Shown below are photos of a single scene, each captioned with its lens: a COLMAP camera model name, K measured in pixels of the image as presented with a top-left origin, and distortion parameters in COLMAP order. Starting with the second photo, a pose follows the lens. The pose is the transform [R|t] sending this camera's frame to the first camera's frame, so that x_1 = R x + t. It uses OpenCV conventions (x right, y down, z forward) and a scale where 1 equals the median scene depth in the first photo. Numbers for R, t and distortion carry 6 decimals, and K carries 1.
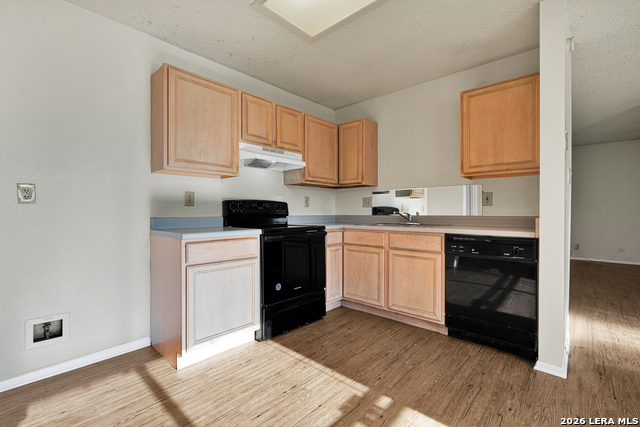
lens RADIAL K [[284.0, 0, 320.7], [0, 284.0, 213.1], [0, 0, 1]] dist [-0.005819, 0.000034]
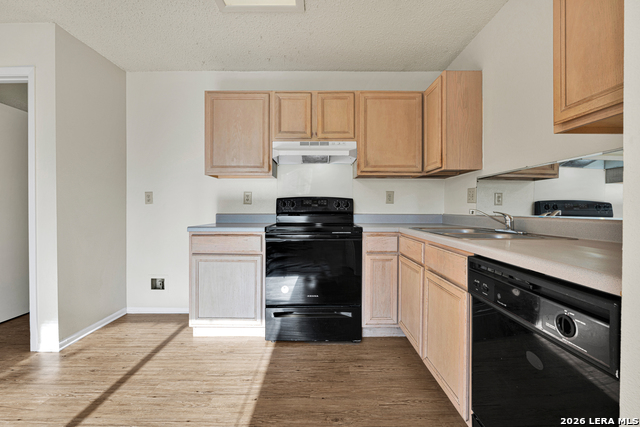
lens RADIAL K [[284.0, 0, 320.2], [0, 284.0, 210.5], [0, 0, 1]] dist [-0.005819, 0.000034]
pose [[0.677383, 0.006516, -0.735602, 0.553794], [-0.005174, 0.999978, 0.004093, -0.004994], [0.735613, 0.001034, 0.677402, 0.401985]]
